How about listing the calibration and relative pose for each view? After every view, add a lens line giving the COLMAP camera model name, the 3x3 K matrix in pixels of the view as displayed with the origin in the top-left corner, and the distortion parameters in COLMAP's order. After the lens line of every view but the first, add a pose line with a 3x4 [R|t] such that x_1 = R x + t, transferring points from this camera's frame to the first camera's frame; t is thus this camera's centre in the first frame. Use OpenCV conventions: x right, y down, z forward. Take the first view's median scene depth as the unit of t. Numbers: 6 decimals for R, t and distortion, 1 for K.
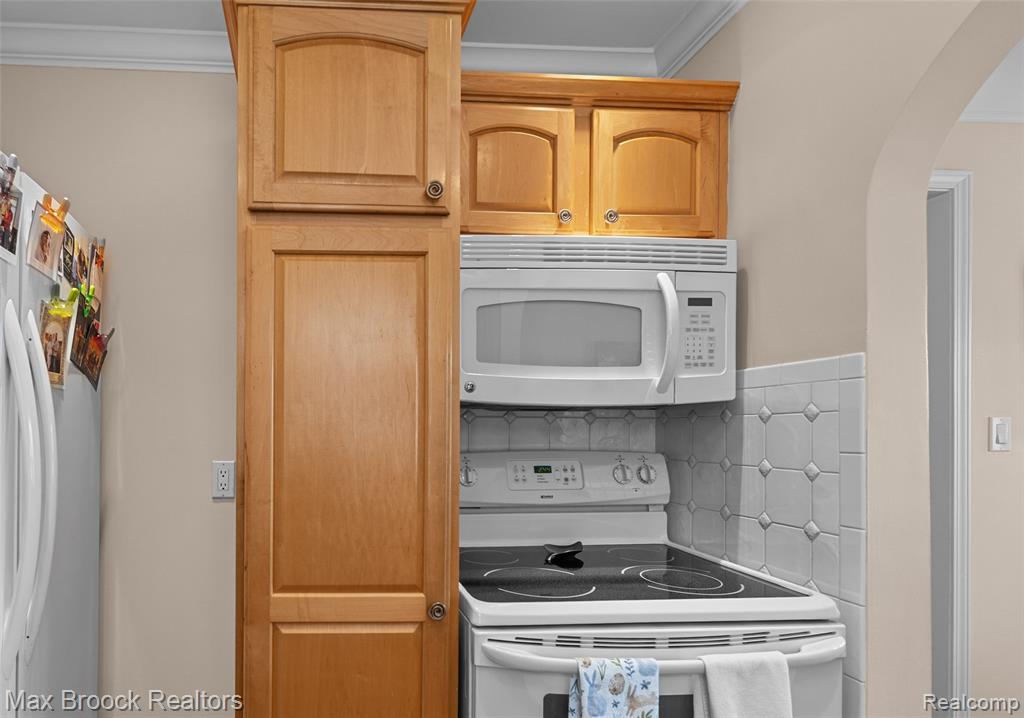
lens RADIAL K [[589.4, 0, 512.0], [0, 589.4, 417.4], [0, 0, 1]] dist [0.000132, -0.000591]
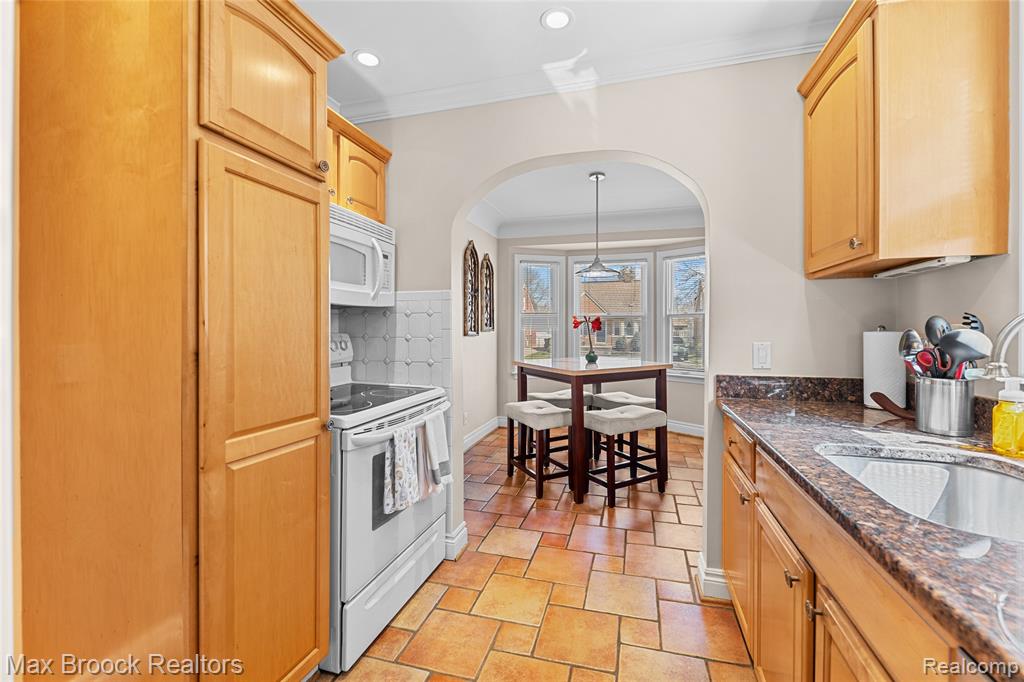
lens RADIAL K [[431.0, 0, 509.9], [0, 431.0, 325.7], [0, 0, 1]] dist [-0.000783, -0.000563]
pose [[0.331116, 0.009955, 0.943538, -0.968058], [-0.007309, 0.999941, -0.007985, 0.050769], [-0.943562, -0.004252, 0.331169, 0.113664]]
